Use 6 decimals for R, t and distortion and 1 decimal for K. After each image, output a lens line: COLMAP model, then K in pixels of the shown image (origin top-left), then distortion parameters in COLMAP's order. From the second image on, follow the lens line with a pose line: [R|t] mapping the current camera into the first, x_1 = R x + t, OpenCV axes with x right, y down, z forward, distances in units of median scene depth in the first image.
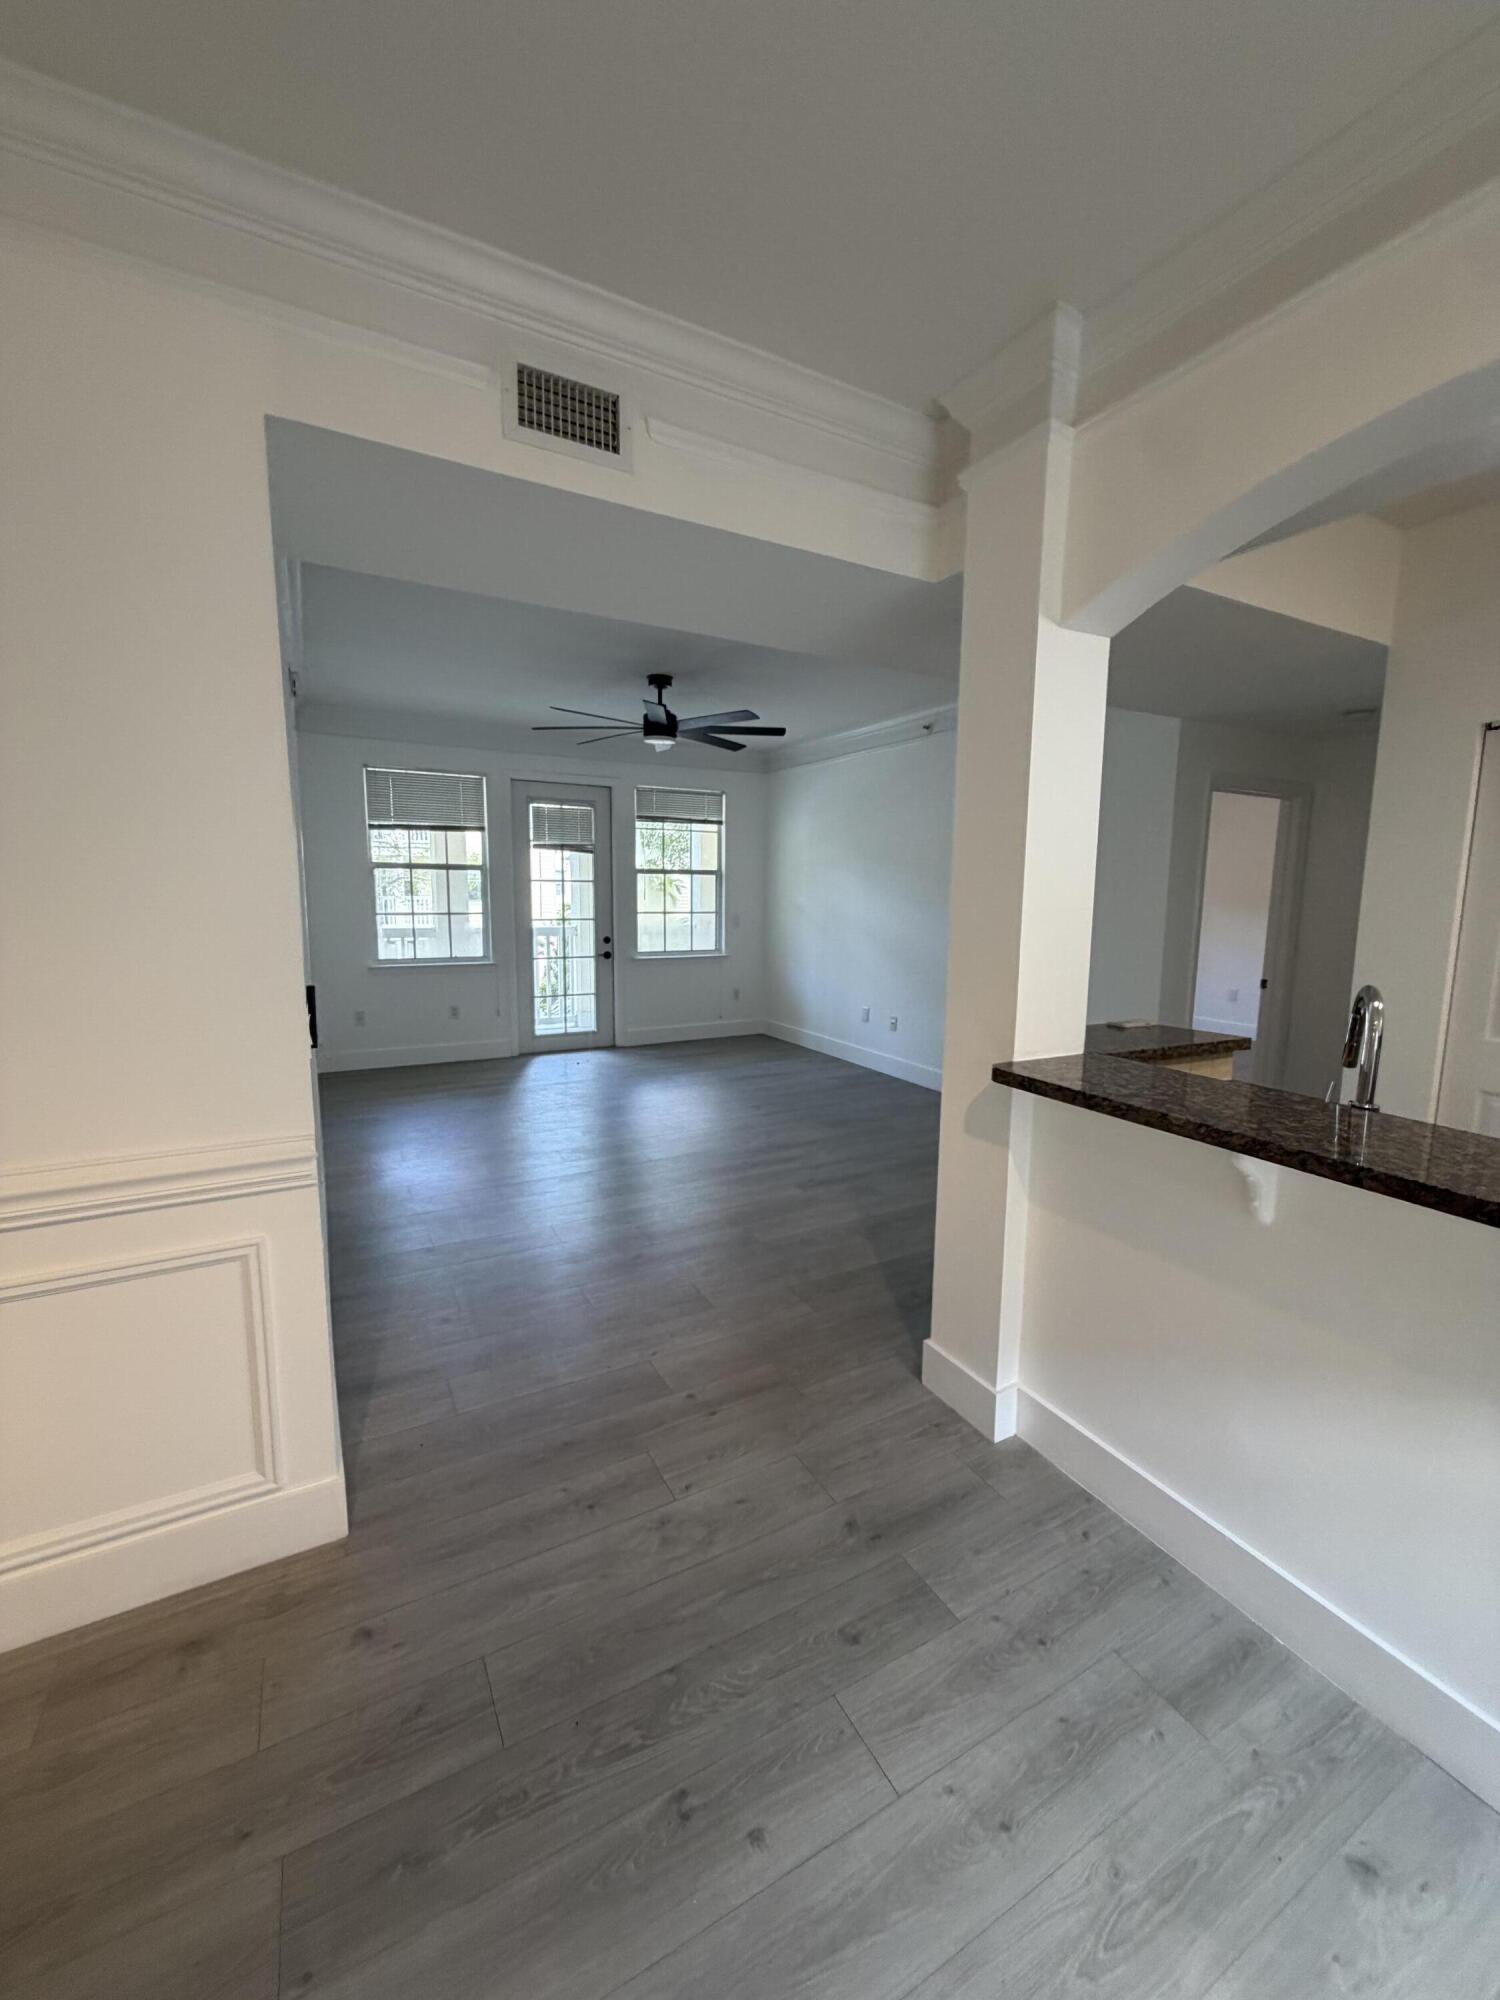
lens RADIAL K [[785.8, 0, 740.7], [0, 785.8, 997.8], [0, 0, 1]] dist [0.000120, 0.000023]
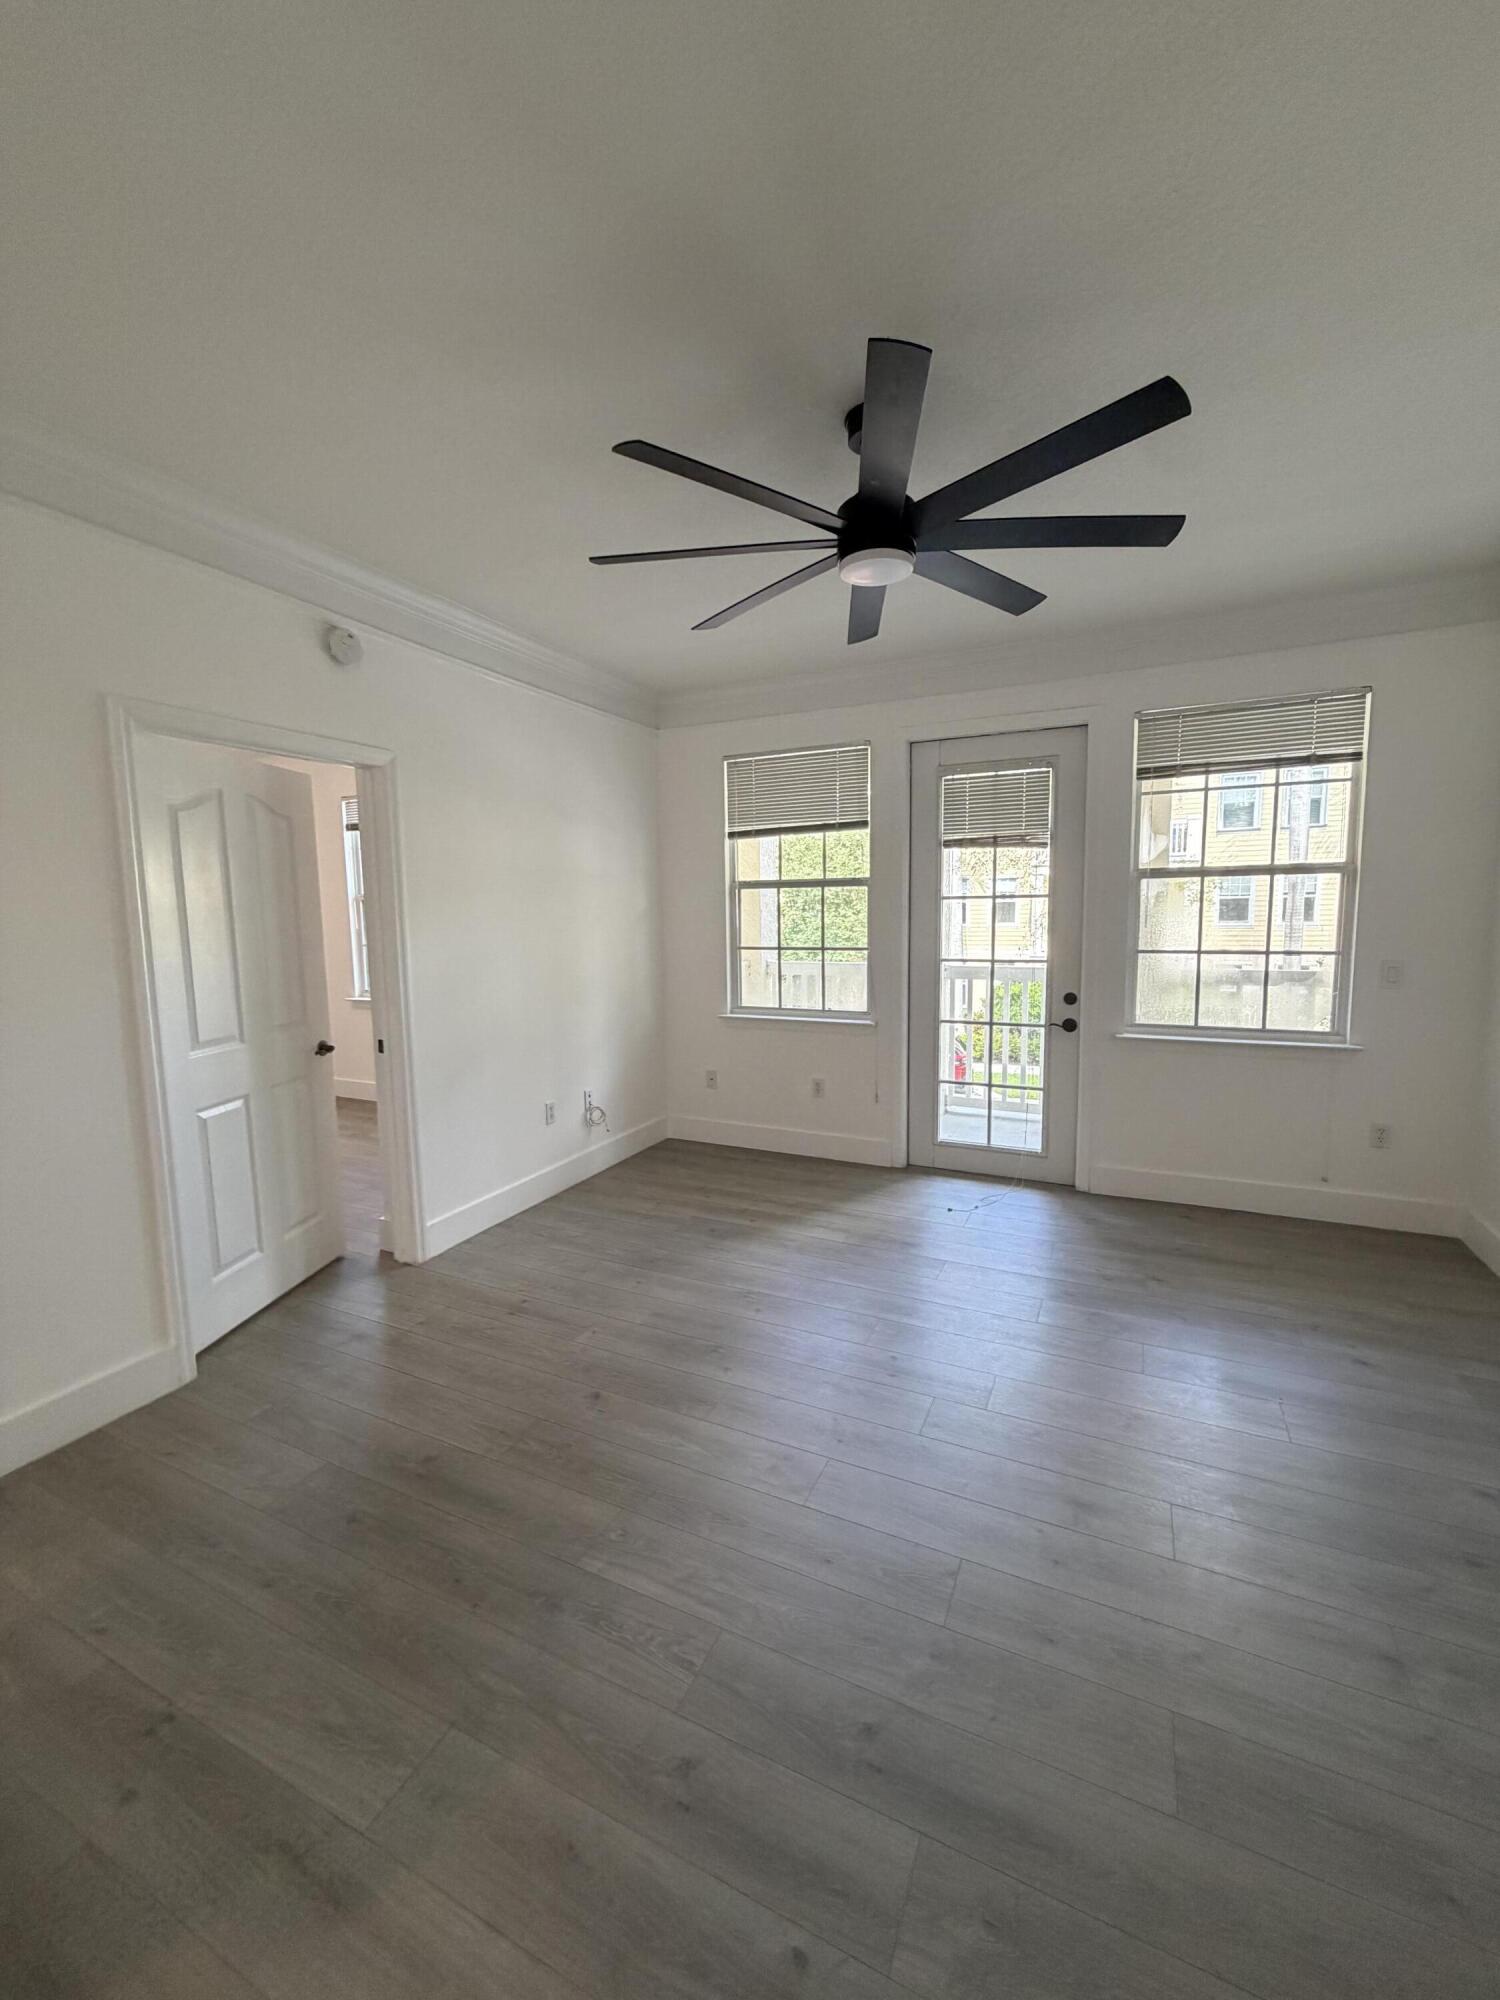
lens RADIAL K [[799.3, 0, 748.7], [0, 799.3, 994.5], [0, 0, 1]] dist [0.000587, 0.000141]
pose [[0.589422, 0.068842, -0.804887, 0.159795], [-0.084974, 0.996118, 0.022971, -0.071951], [0.803344, 0.054855, 0.592984, 0.486976]]
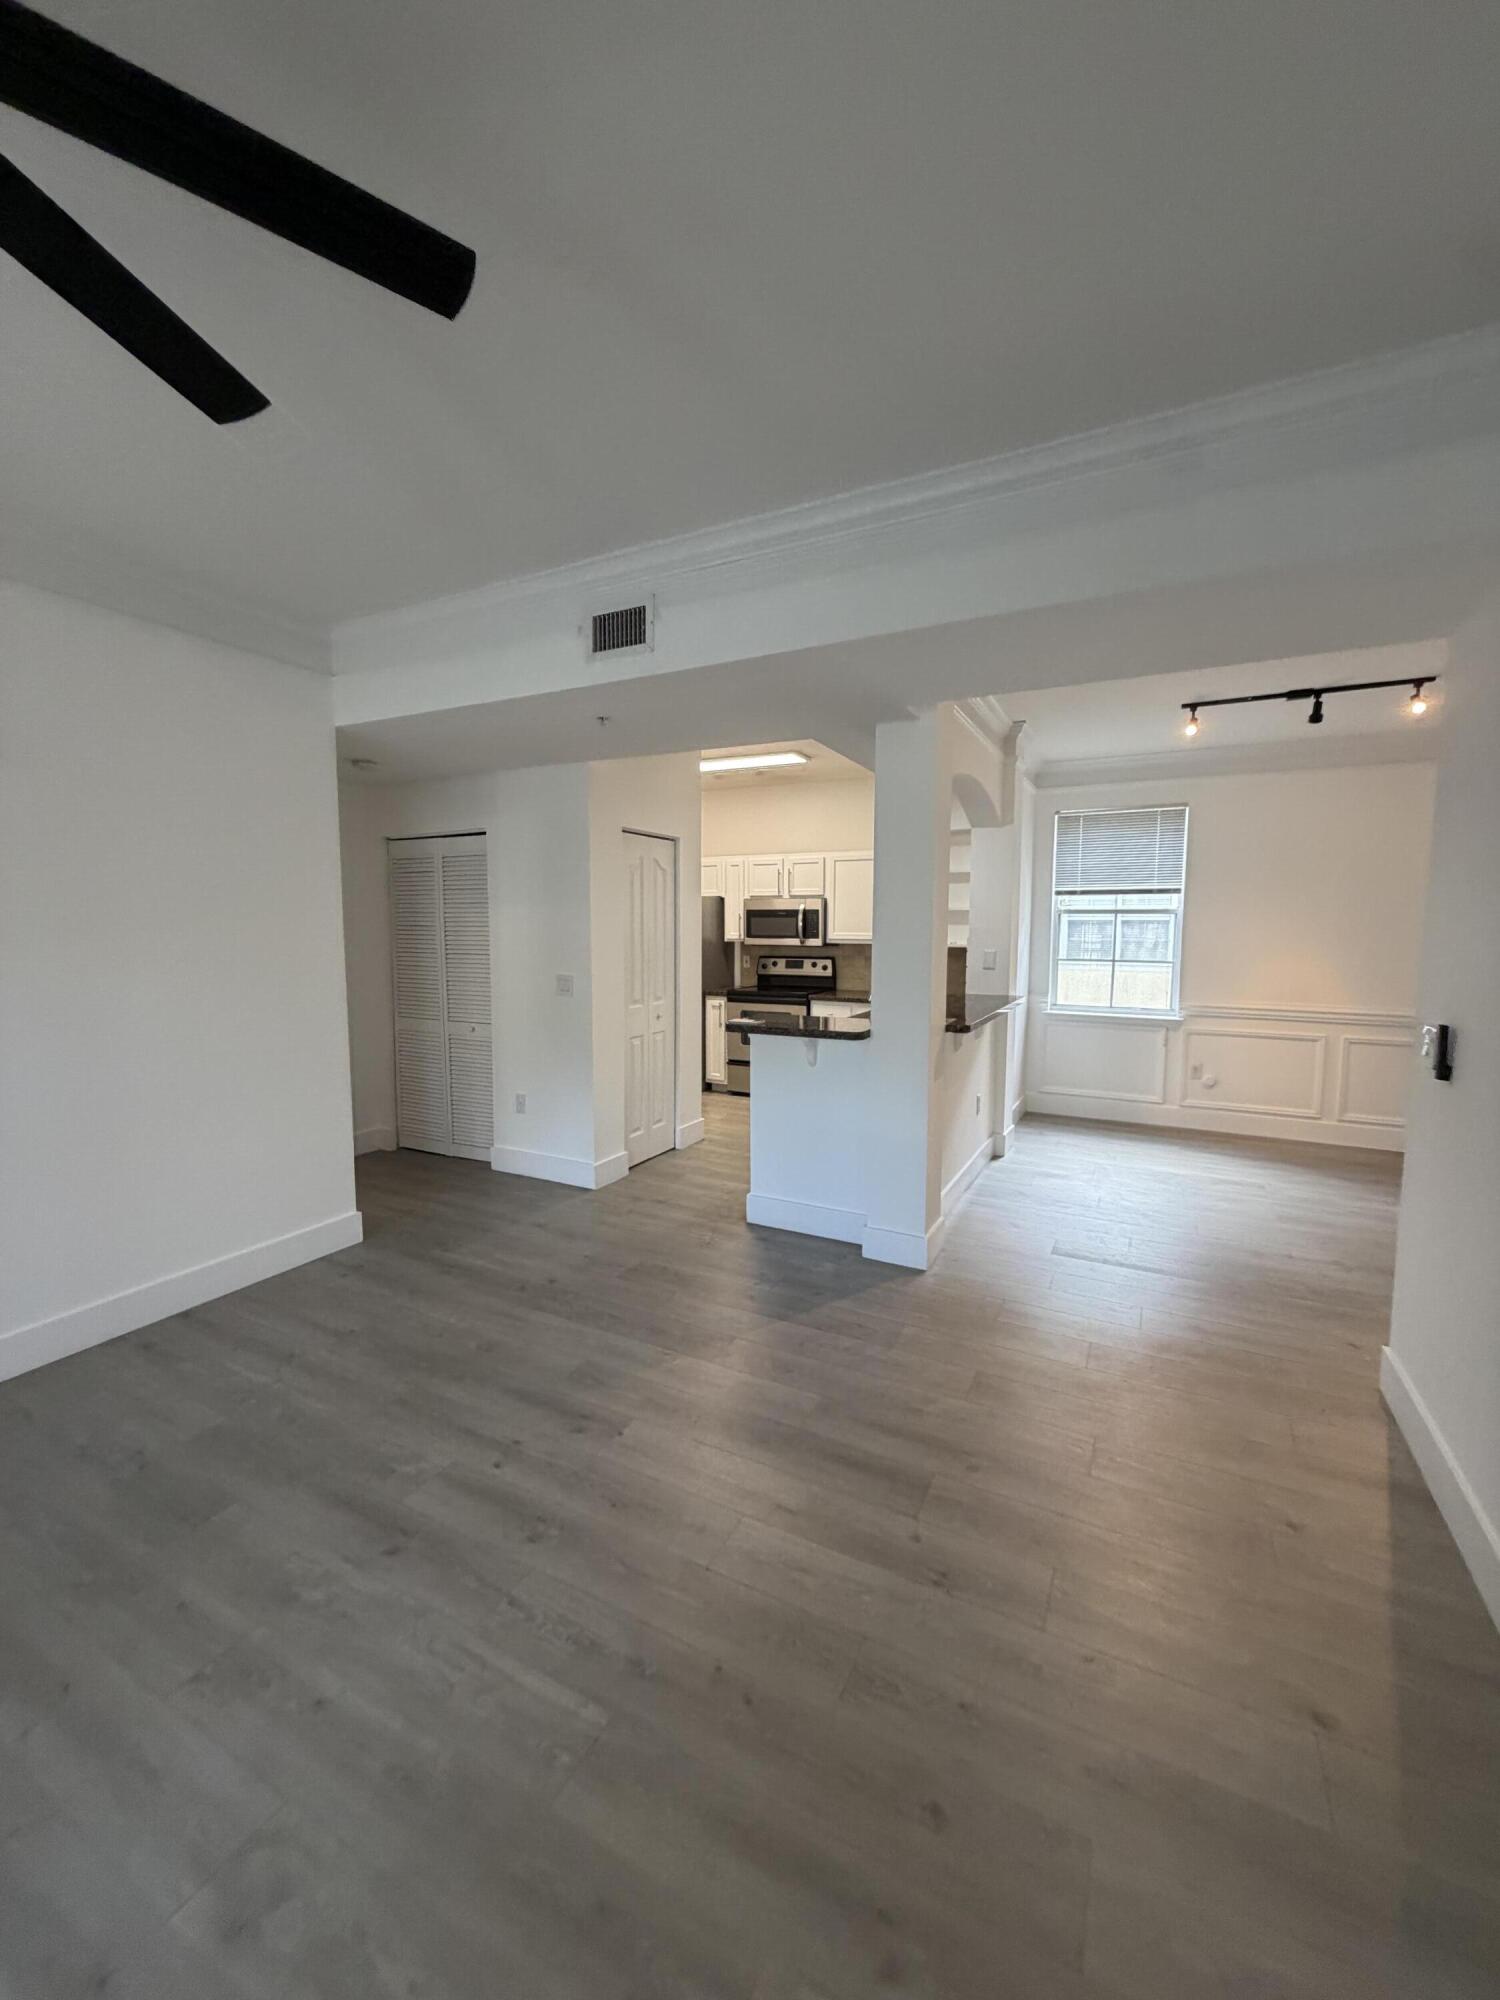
lens RADIAL K [[785.8, 0, 740.7], [0, 785.8, 997.8], [0, 0, 1]] dist [0.000120, 0.000023]
pose [[-0.559517, -0.090402, 0.823874, -0.248256], [0.097739, 0.979901, 0.173900, -0.102834], [-0.823036, 0.177824, -0.539436, 0.658323]]
